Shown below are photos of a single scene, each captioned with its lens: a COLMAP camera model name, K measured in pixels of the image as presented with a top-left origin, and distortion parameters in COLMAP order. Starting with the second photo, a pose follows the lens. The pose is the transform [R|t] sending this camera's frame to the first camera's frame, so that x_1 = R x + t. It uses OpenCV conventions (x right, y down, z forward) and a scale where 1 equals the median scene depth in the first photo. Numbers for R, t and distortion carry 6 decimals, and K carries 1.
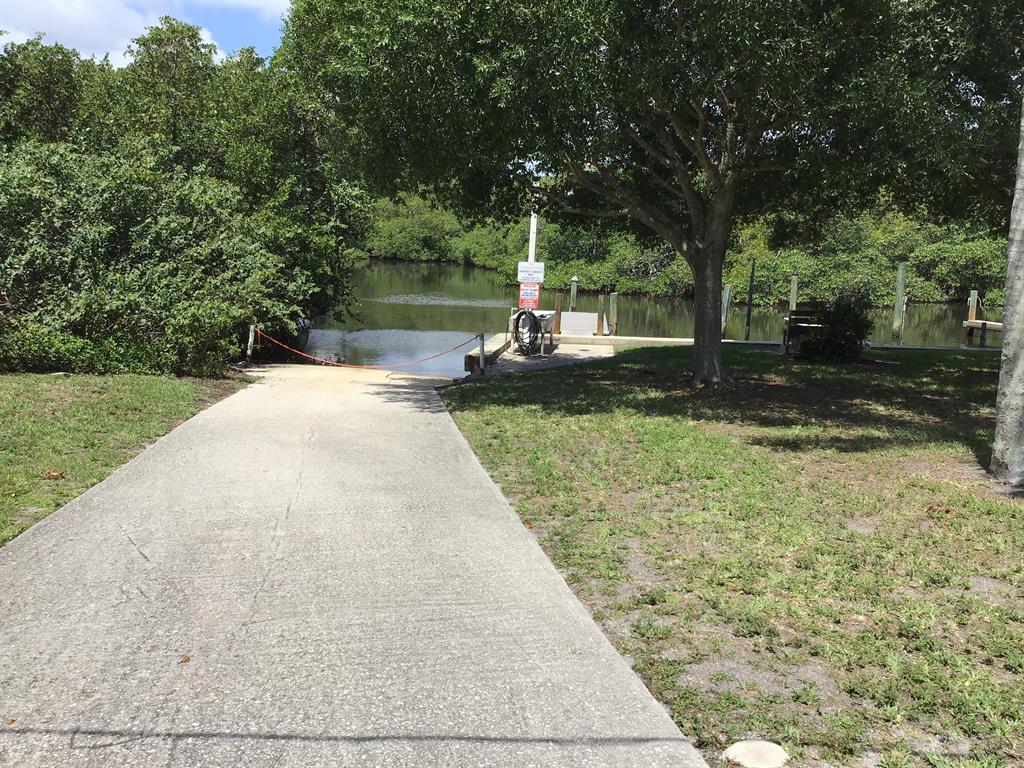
lens RADIAL K [[914.4, 0, 512.2], [0, 914.4, 384.2], [0, 0, 1]] dist [0.005532, 0.000282]
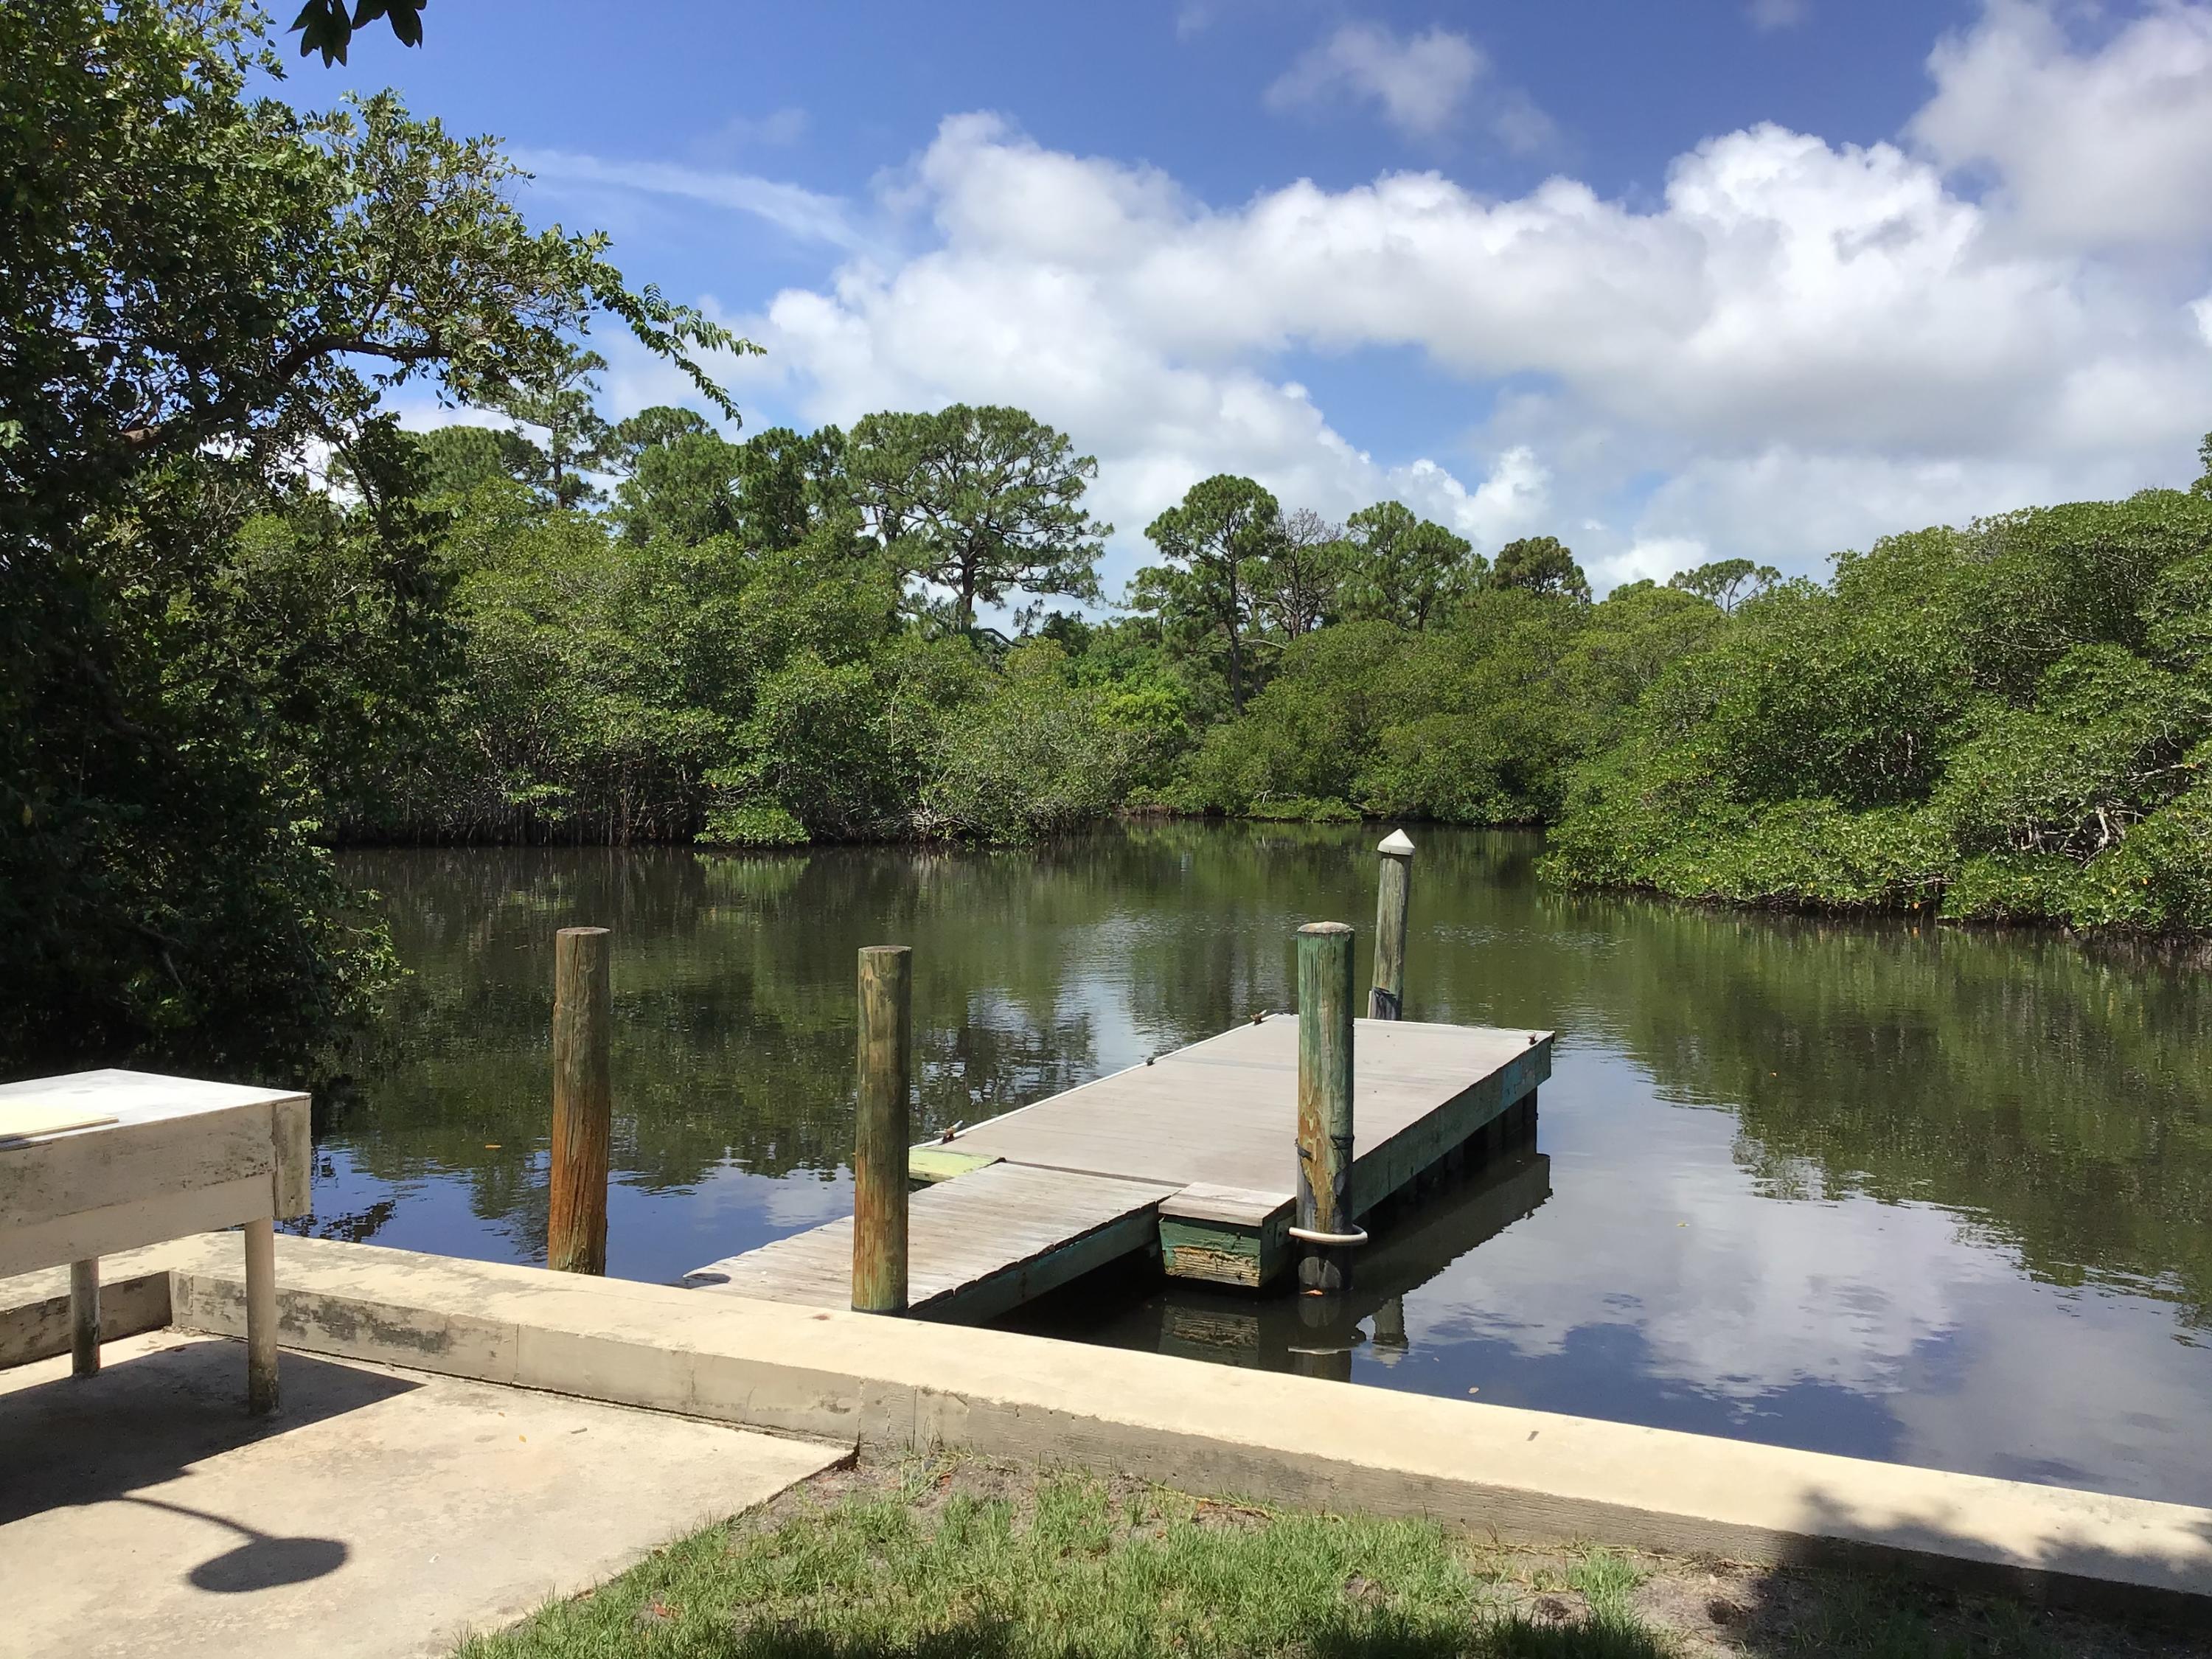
lens RADIAL K [[1975.3, 0, 1104.9], [0, 1975.3, 826.7], [0, 0, 1]] dist [0.005532, 0.000282]
pose [[0.929694, -0.002410, -0.368325, 0.052409], [-0.049410, 0.990124, -0.131196, -0.020877], [0.365004, 0.140171, 0.920394, 0.205269]]
